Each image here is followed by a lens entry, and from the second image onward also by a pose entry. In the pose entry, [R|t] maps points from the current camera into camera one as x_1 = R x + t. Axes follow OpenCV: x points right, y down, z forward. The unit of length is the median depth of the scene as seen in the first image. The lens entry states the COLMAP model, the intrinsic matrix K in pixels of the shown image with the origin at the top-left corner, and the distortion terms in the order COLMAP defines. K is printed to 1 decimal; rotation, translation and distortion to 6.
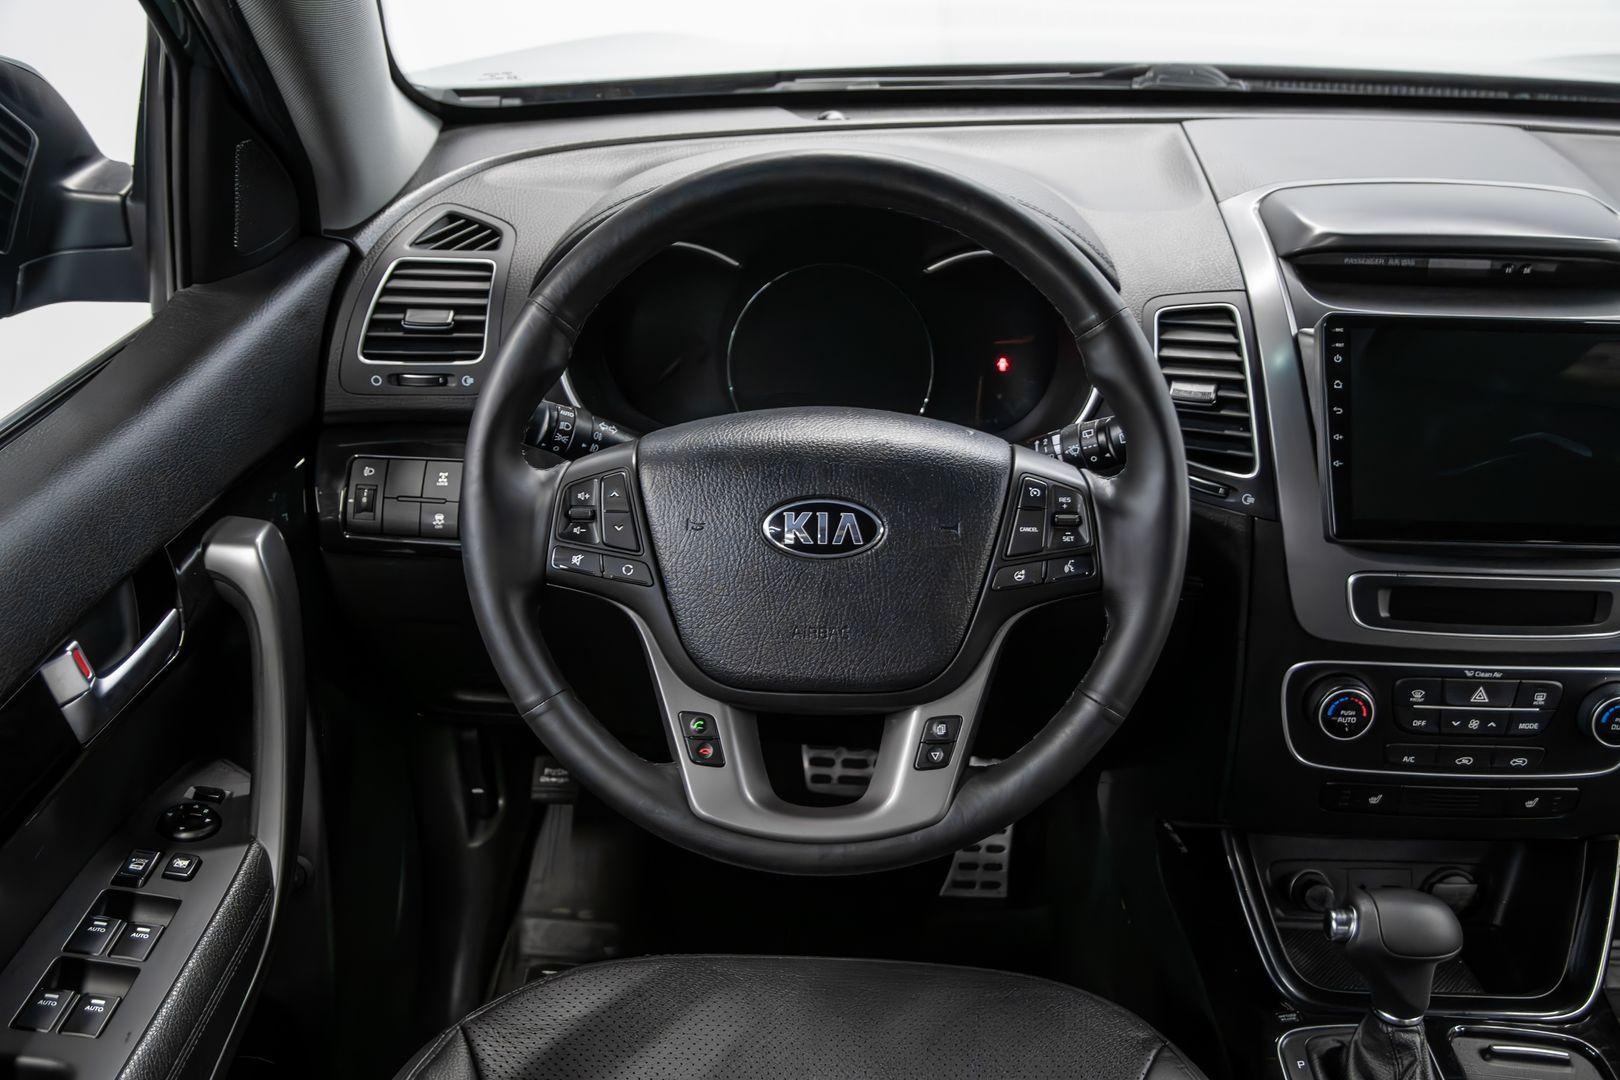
lens RADIAL K [[1499.6, 0, 810.0], [0, 1499.6, 540.0], [0, 0, 1]] dist [-0.065975, 0.148809]
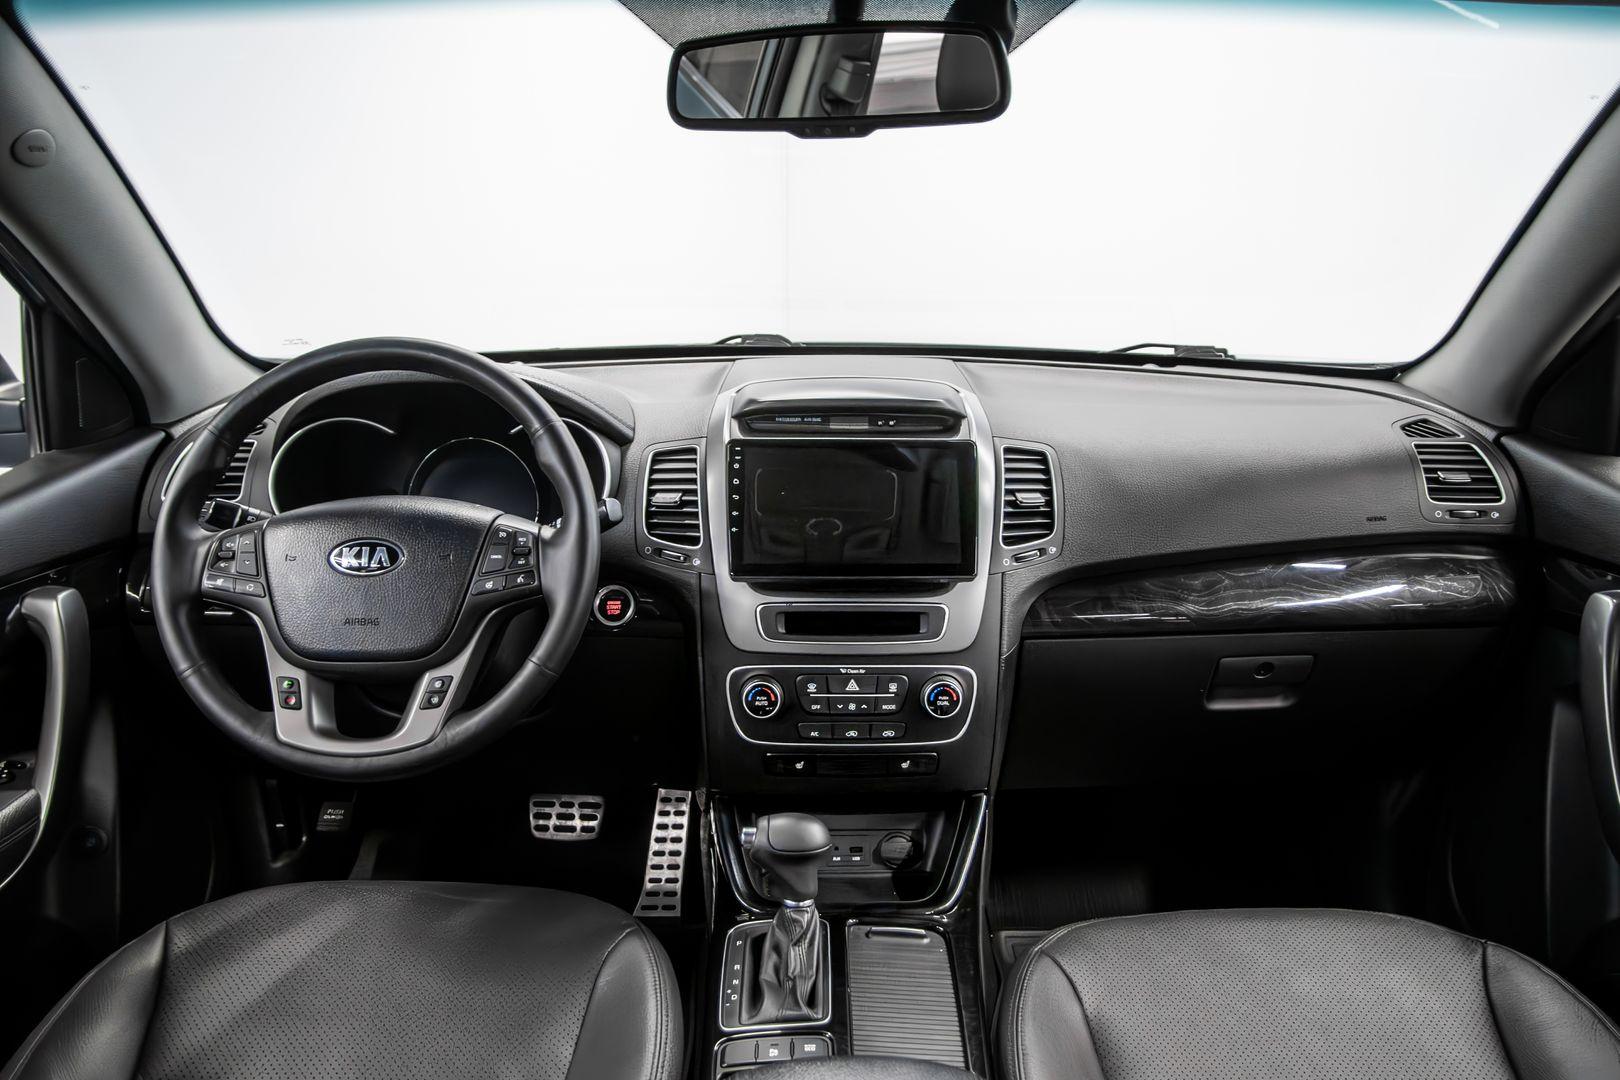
lens RADIAL K [[1152.9, 0, 810.0], [0, 1152.9, 540.0], [0, 0, 1]] dist [-0.078050, 0.008340]
pose [[0.999636, -0.024318, 0.011672, 0.397399], [0.026282, 0.975483, -0.218501, 0.214151], [-0.006072, 0.218728, 0.975767, -0.169638]]
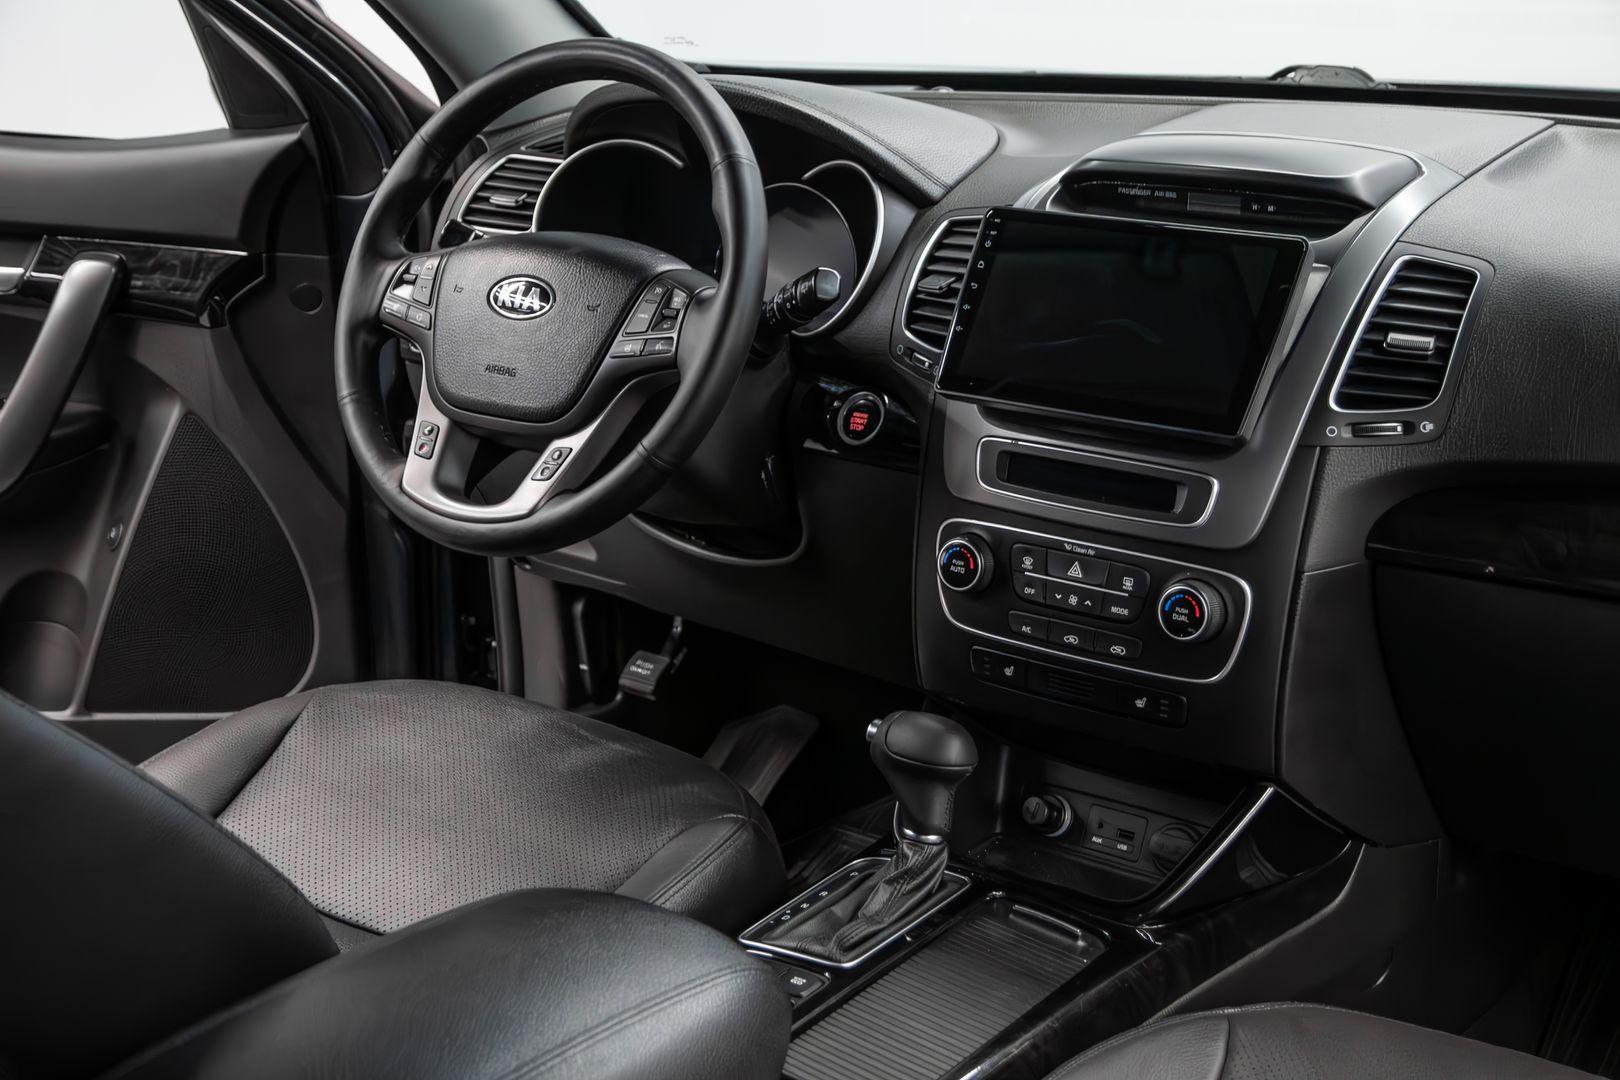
lens RADIAL K [[2265.8, 0, 810.0], [0, 2265.8, 540.0], [0, 0, 1]] dist [0.088449, 0.001884]
pose [[0.806896, 0.147757, -0.571915, 1.219771], [-0.254442, 0.960723, -0.110776, 0.311342], [0.533084, 0.234904, 0.812798, -0.421244]]
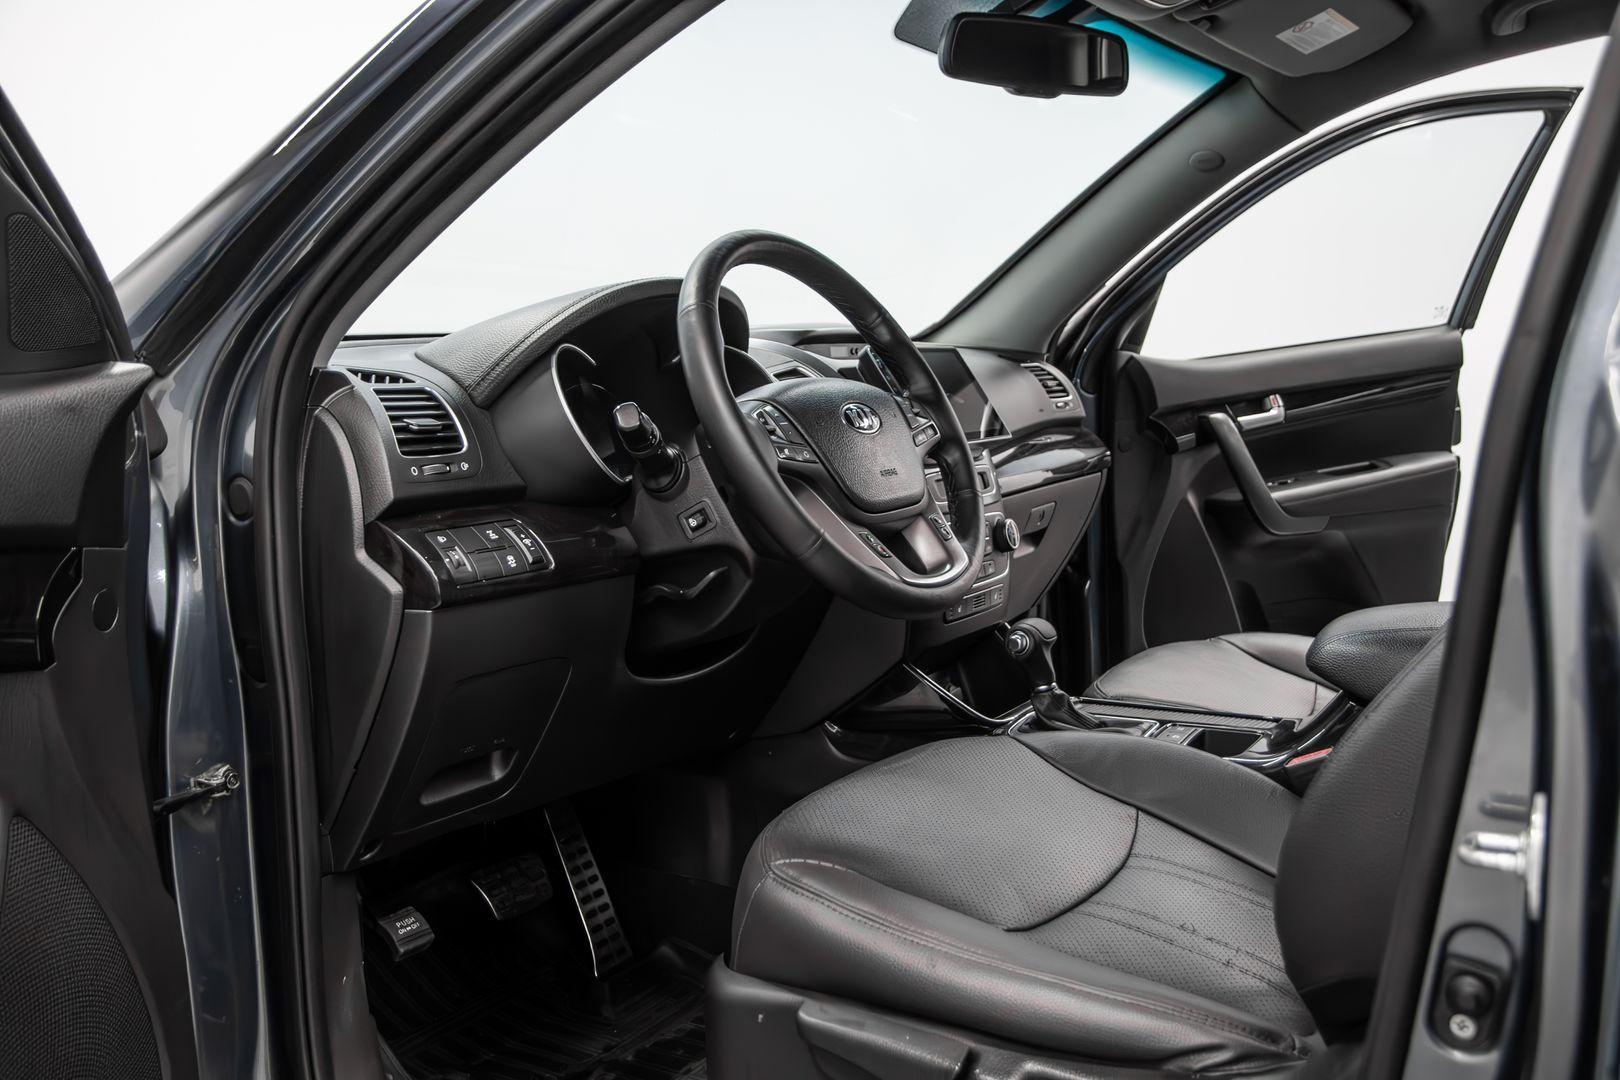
lens RADIAL K [[1499.6, 0, 810.0], [0, 1499.6, 540.0], [0, 0, 1]] dist [-0.065975, 0.148809]
pose [[0.503048, -0.135246, 0.853611, -1.255090], [0.451903, 0.883067, -0.126401, 0.254638], [-0.736700, 0.449335, 0.505342, 0.208714]]
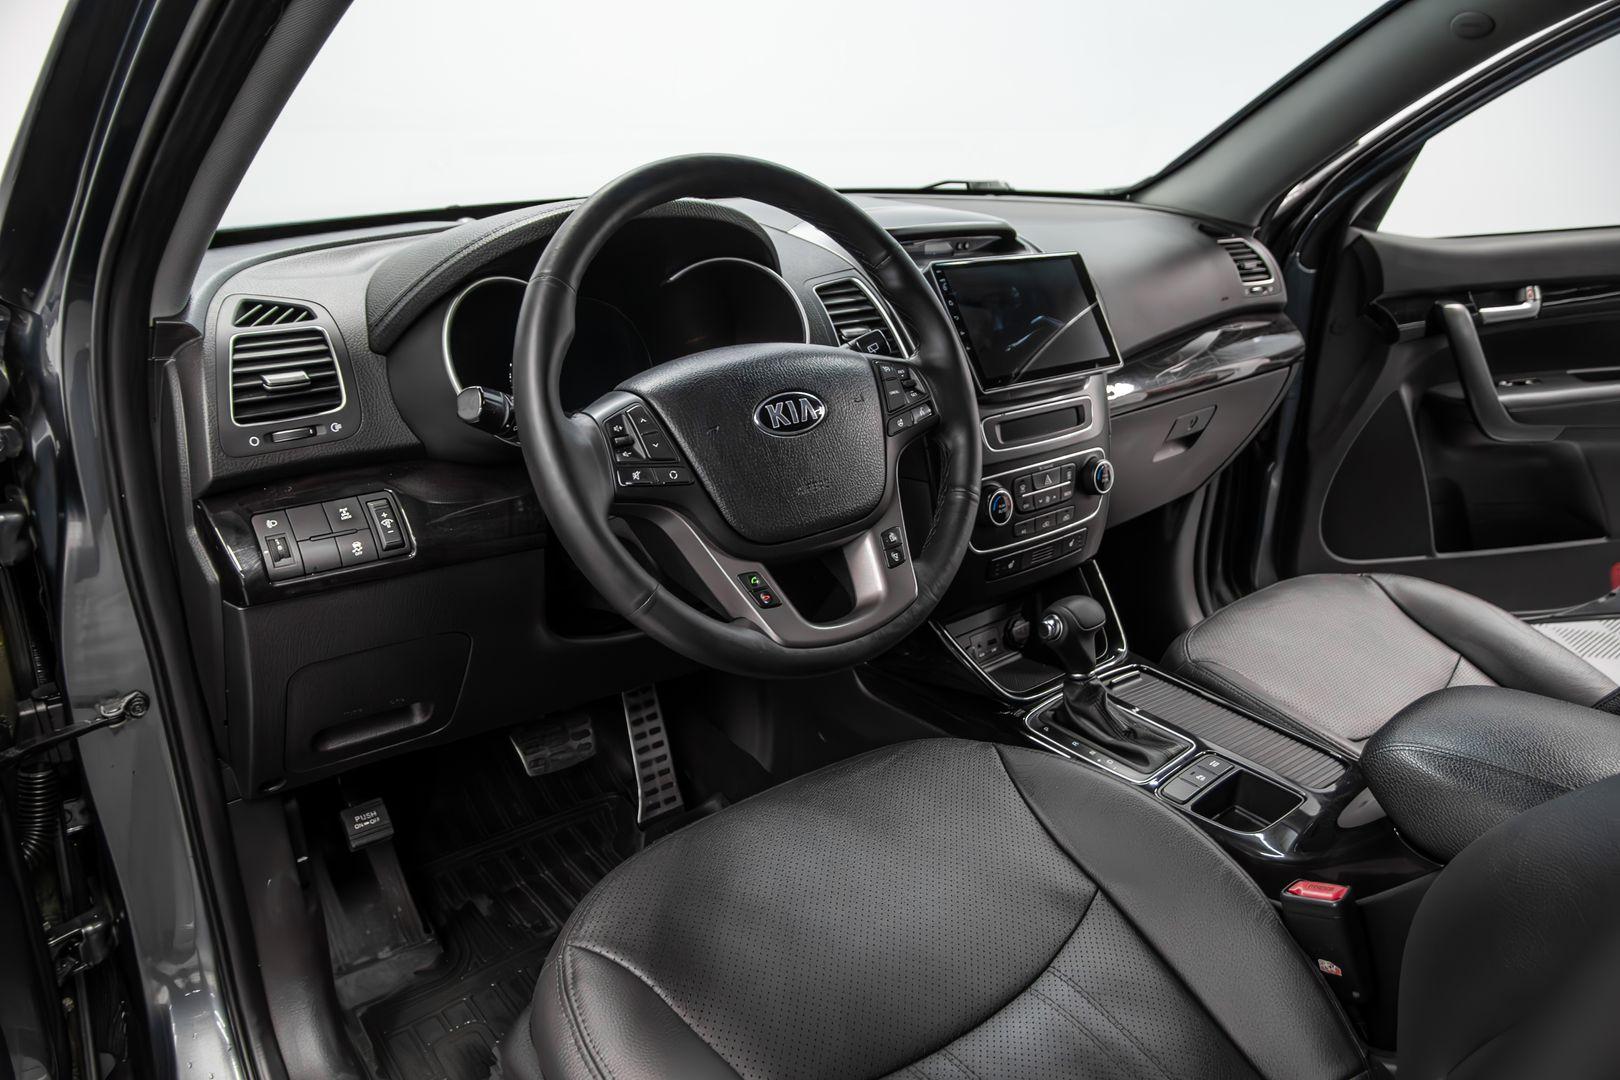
lens RADIAL K [[1119.3, 0, 786.9], [0, 1119.3, 536.9], [0, 0, 1]] dist [-0.072568, 0.003959]
pose [[0.768697, -0.236771, 0.594176, -0.523779], [0.307422, 0.951392, -0.018600, 0.098402], [-0.560890, 0.196960, 0.804120, 0.179067]]
